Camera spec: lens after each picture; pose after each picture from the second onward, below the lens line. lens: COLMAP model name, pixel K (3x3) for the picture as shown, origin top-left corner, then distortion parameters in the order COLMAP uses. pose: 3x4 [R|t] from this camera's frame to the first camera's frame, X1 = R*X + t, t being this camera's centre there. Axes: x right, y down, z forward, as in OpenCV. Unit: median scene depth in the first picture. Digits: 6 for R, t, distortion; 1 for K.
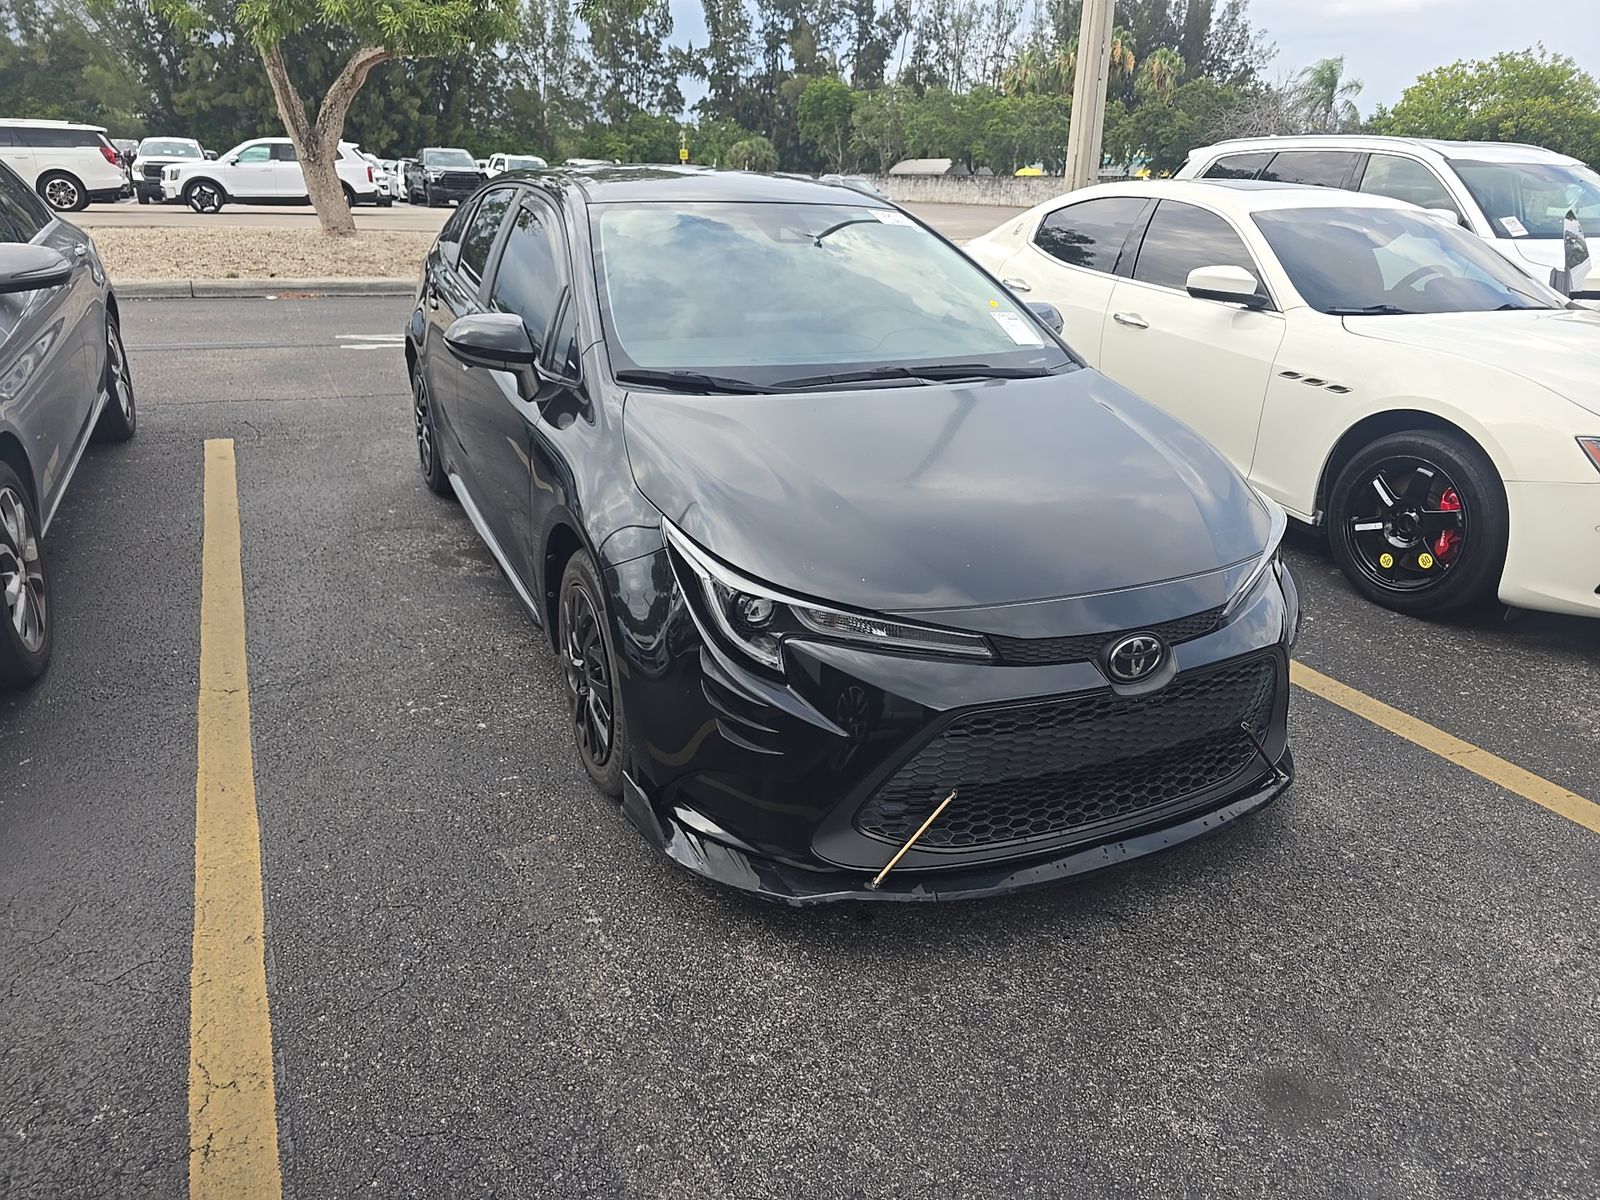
lens RADIAL K [[1068.3, 0, 776.2], [0, 1068.3, 609.7], [0, 0, 1]] dist [0.042768, -0.032655]
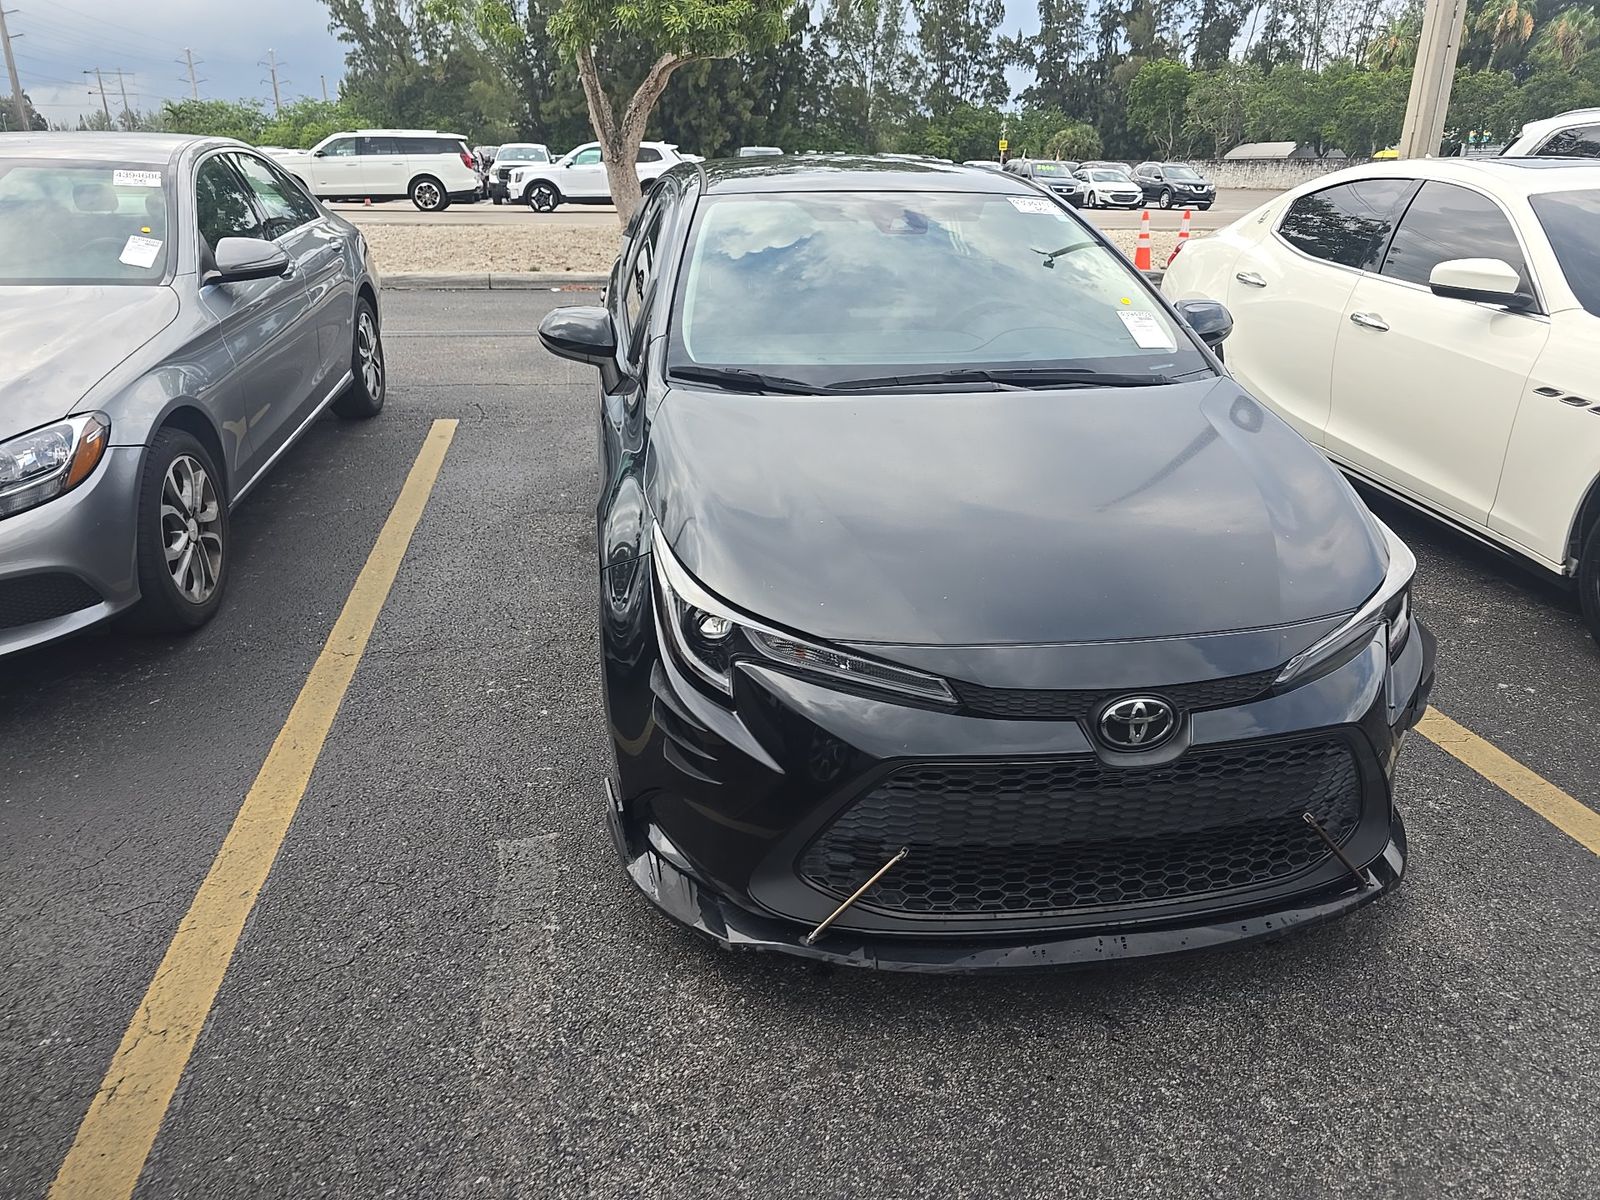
lens RADIAL K [[1068.3, 0, 787.4], [0, 1068.3, 604.4], [0, 0, 1]] dist [0.042768, -0.032655]
pose [[0.964027, 0.082984, -0.252519, 0.197607], [-0.082658, 0.996507, 0.011918, -0.025387], [0.252626, 0.009383, 0.967519, 0.080303]]
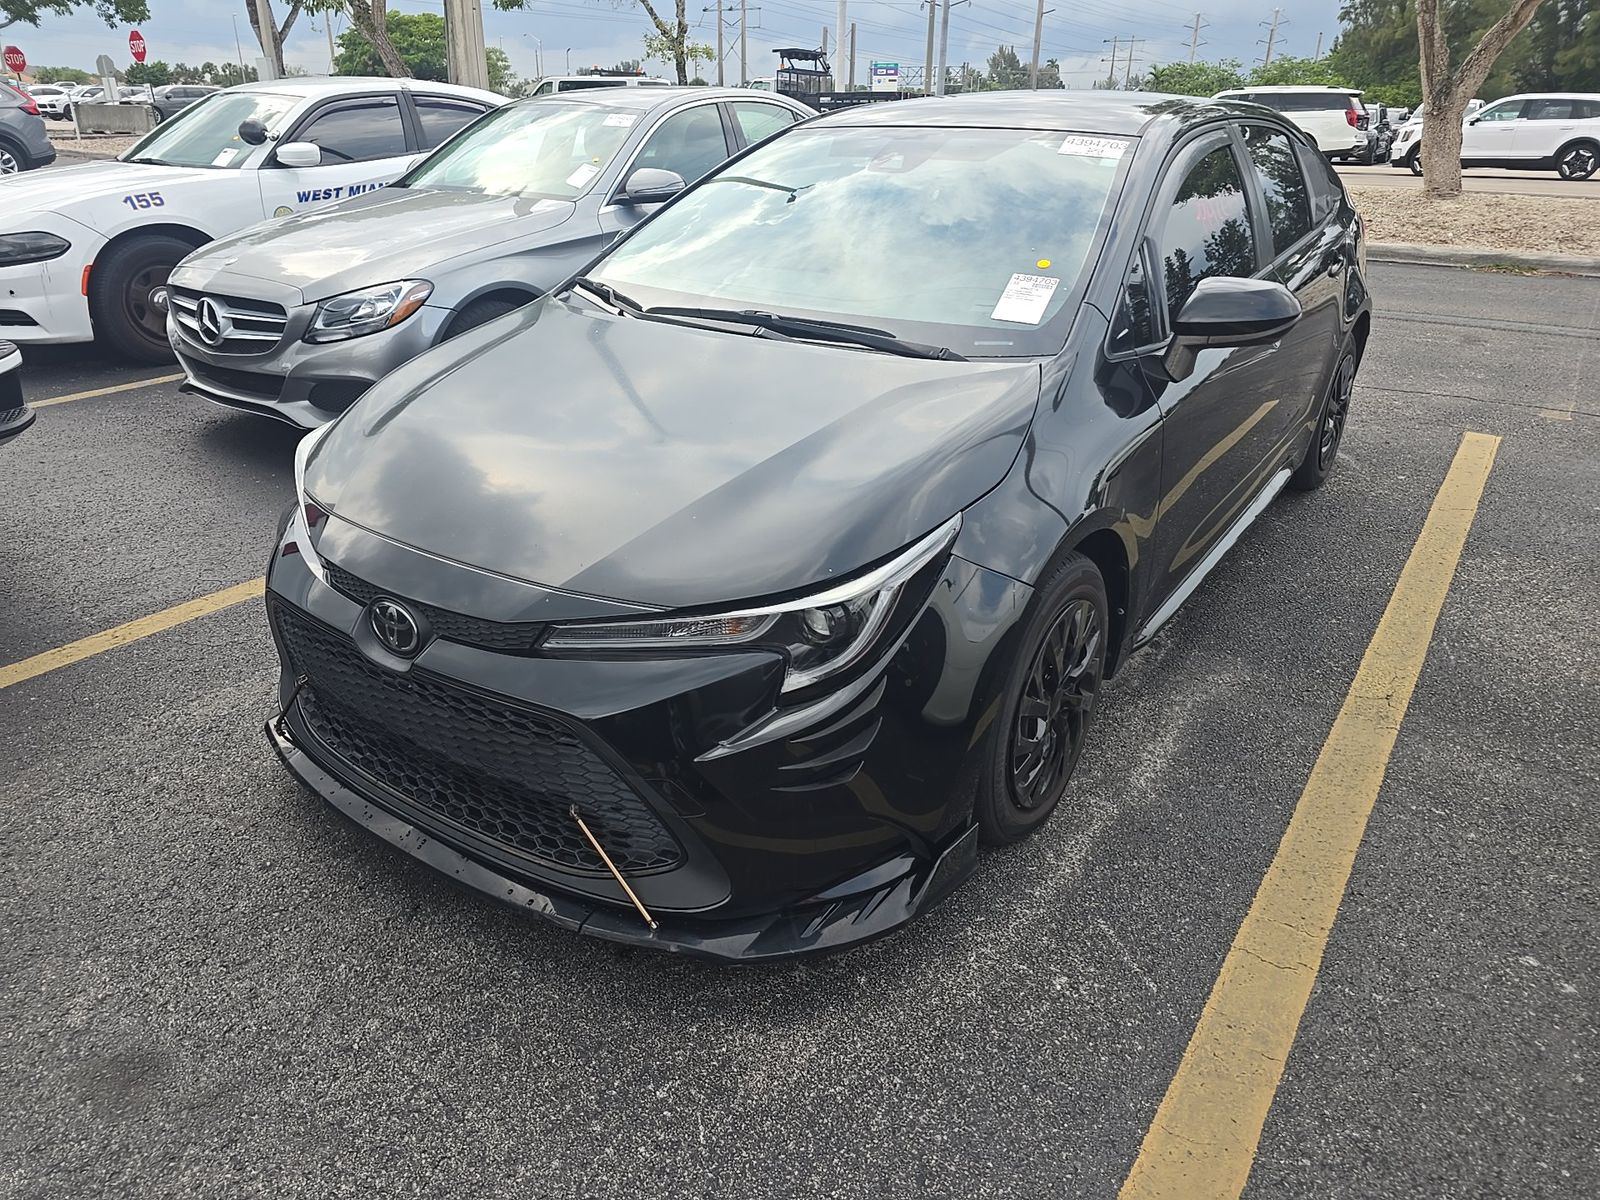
lens RADIAL K [[1068.3, 0, 802.0], [0, 1068.3, 599.9], [0, 0, 1]] dist [0.042768, -0.032655]
pose [[0.499878, 0.336766, -0.797942, 0.848835], [-0.321636, 0.927605, 0.189998, -0.177242], [0.804159, 0.161671, 0.572005, 0.541667]]
